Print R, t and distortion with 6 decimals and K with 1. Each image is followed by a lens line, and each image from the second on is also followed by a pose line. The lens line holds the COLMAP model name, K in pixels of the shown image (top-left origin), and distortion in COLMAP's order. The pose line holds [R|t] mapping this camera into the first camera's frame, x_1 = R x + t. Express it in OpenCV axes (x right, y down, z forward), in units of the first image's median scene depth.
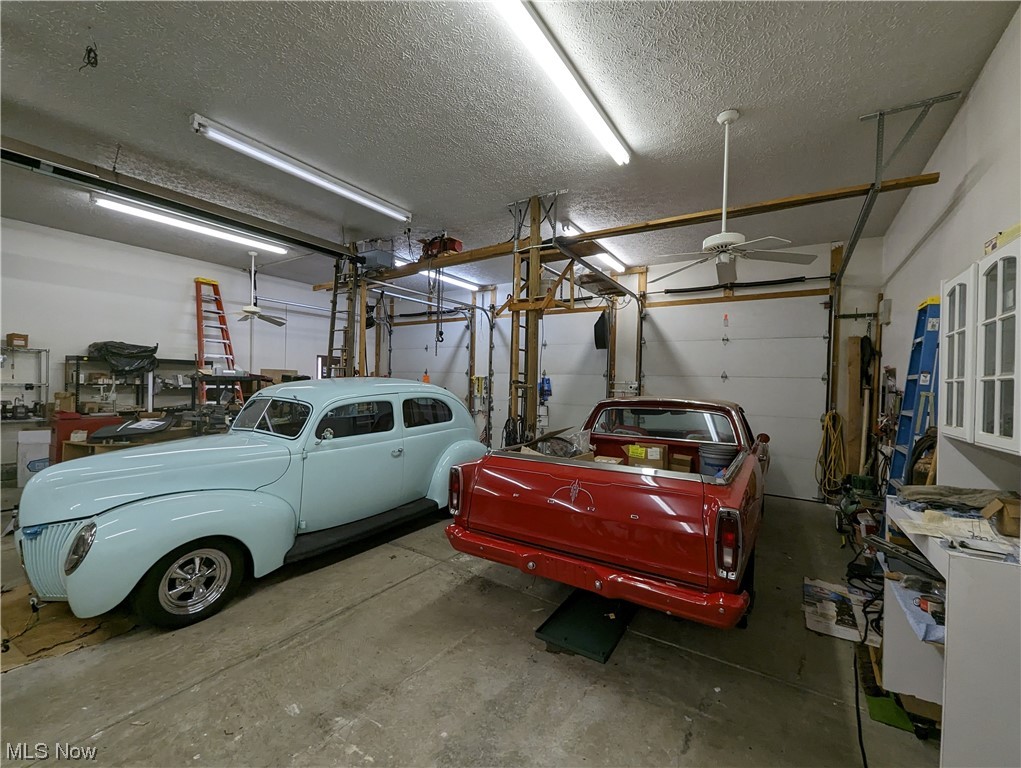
lens RADIAL K [[421.2, 0, 505.0], [0, 421.2, 384.9], [0, 0, 1]] dist [0.001133, 0.000190]
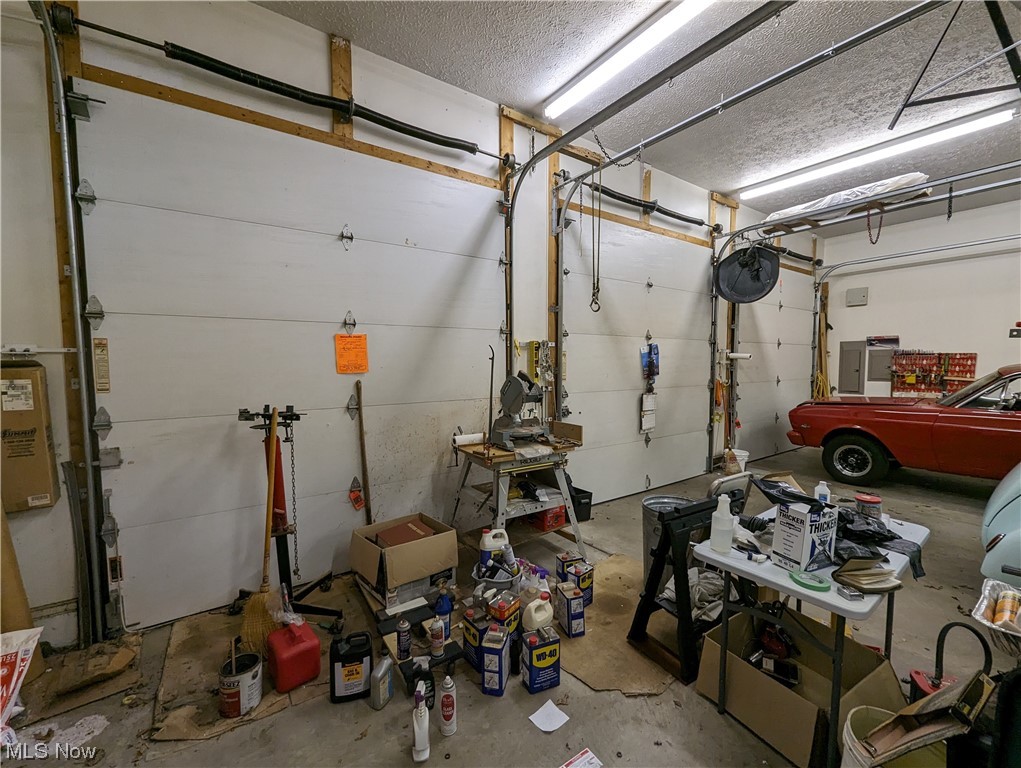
lens RADIAL K [[421.2, 0, 505.0], [0, 421.2, 384.9], [0, 0, 1]] dist [0.001133, 0.000190]
pose [[0.375359, -0.076418, 0.923724, -0.454109], [0.027599, 0.997075, 0.071272, -0.006745], [-0.926469, -0.001259, 0.376370, 0.878806]]
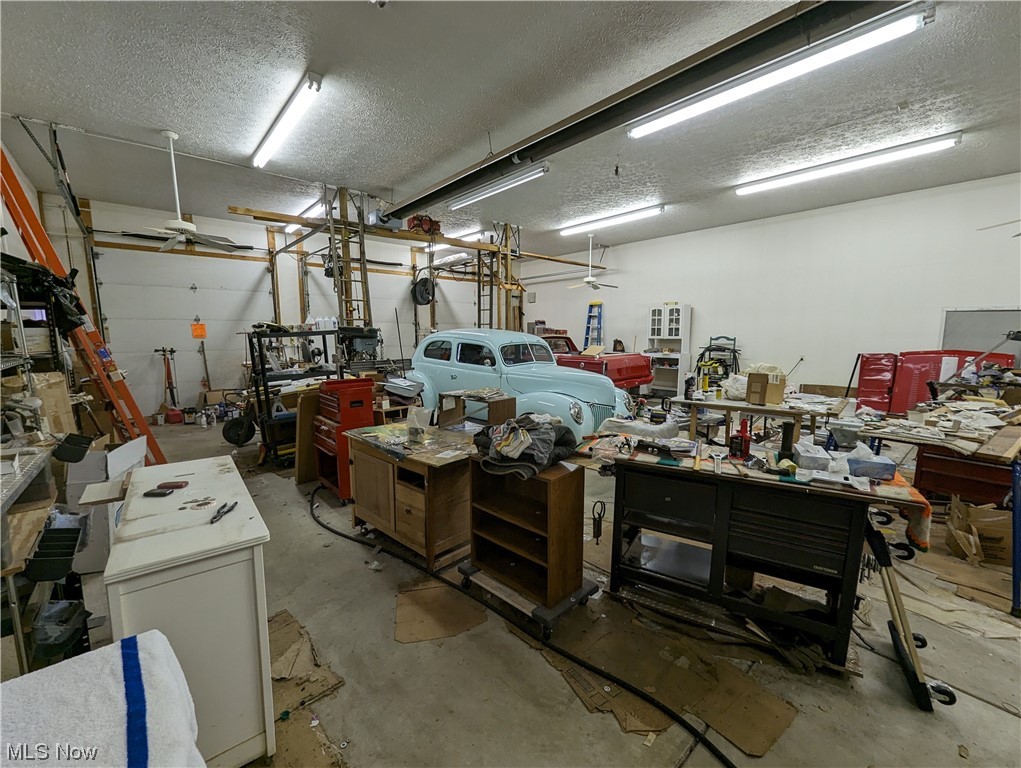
lens RADIAL K [[421.2, 0, 505.0], [0, 421.2, 384.9], [0, 0, 1]] dist [0.001133, 0.000190]
pose [[0.270613, -0.141435, 0.952242, -0.867912], [0.023996, 0.989833, 0.140199, -0.007178], [-0.962389, -0.015090, 0.271255, 0.270914]]
